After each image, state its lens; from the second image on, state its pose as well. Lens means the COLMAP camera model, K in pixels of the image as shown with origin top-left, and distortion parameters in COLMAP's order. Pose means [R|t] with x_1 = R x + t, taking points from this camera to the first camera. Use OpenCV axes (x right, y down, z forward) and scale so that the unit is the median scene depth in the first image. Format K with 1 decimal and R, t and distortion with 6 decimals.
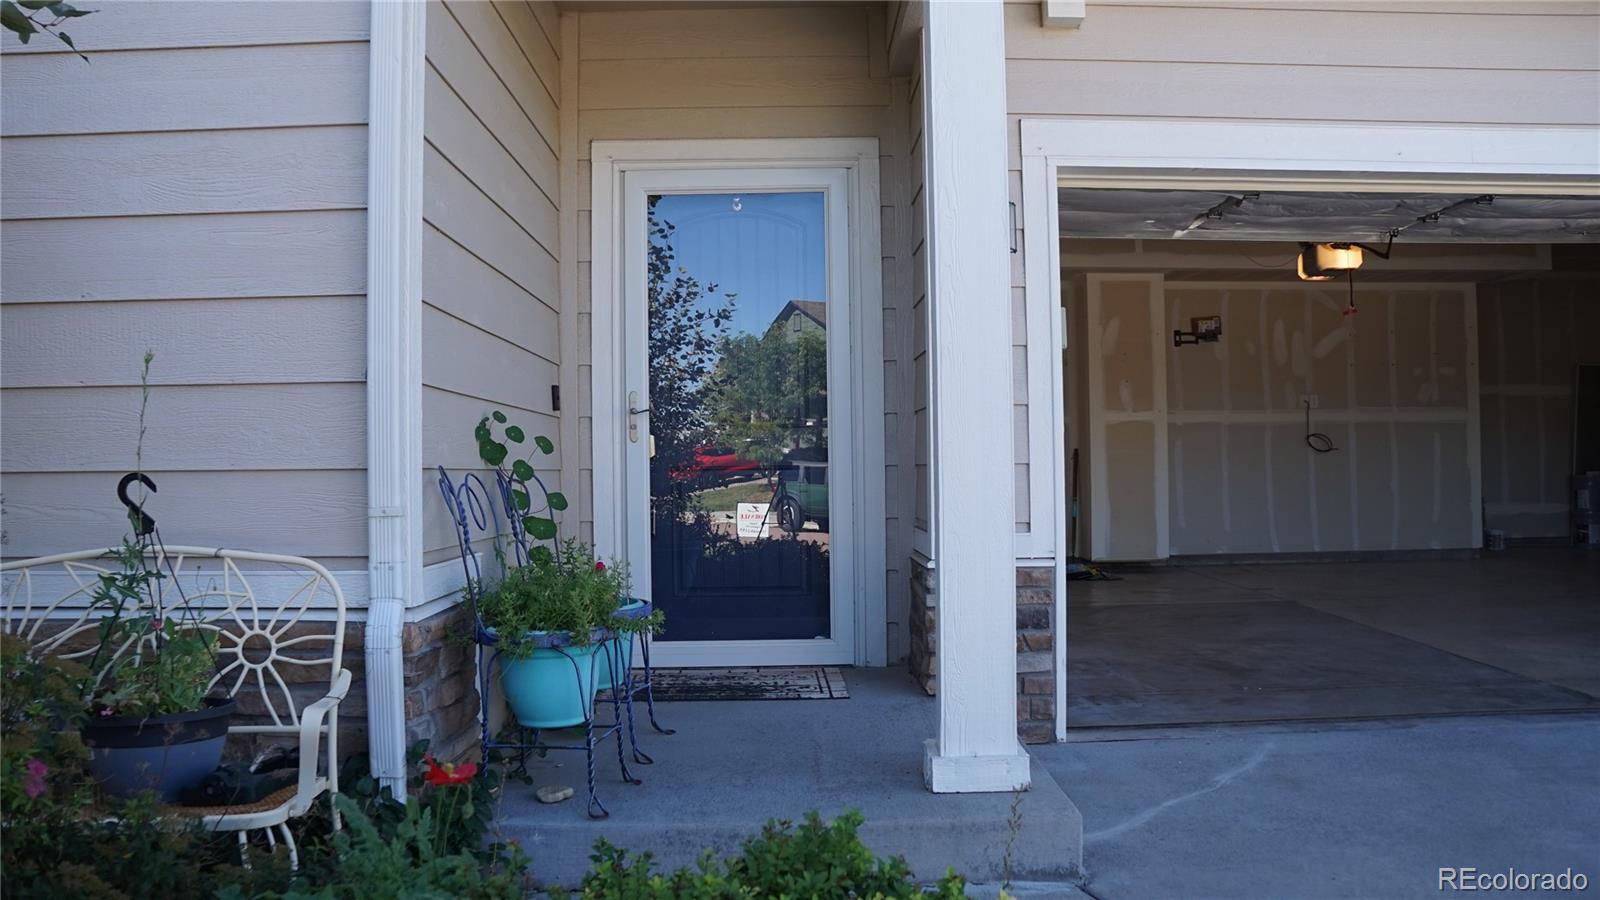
lens RADIAL K [[1281.6, 0, 800.0], [0, 1281.6, 450.0], [0, 0, 1]] dist [-0.170815, 0.119404]
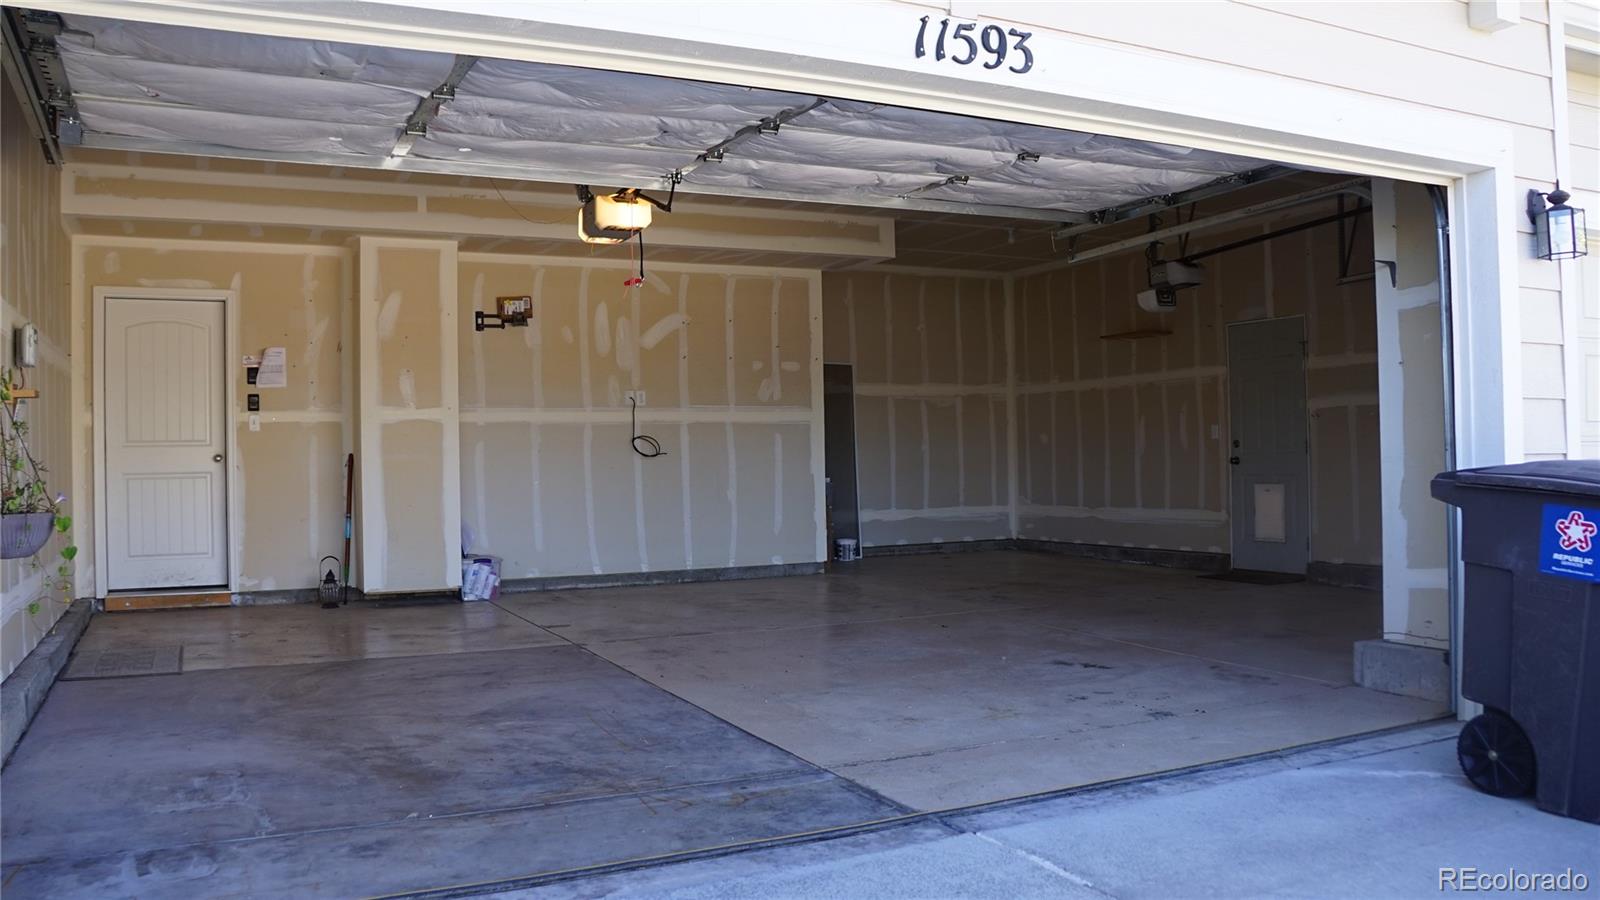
lens RADIAL K [[1281.6, 0, 800.0], [0, 1281.6, 450.0], [0, 0, 1]] dist [-0.170815, 0.119404]
pose [[0.902115, -0.001259, 0.431495, 0.129502], [0.001560, 0.999999, -0.000344, -0.002698], [-0.431494, 0.000983, 0.902115, 0.154082]]
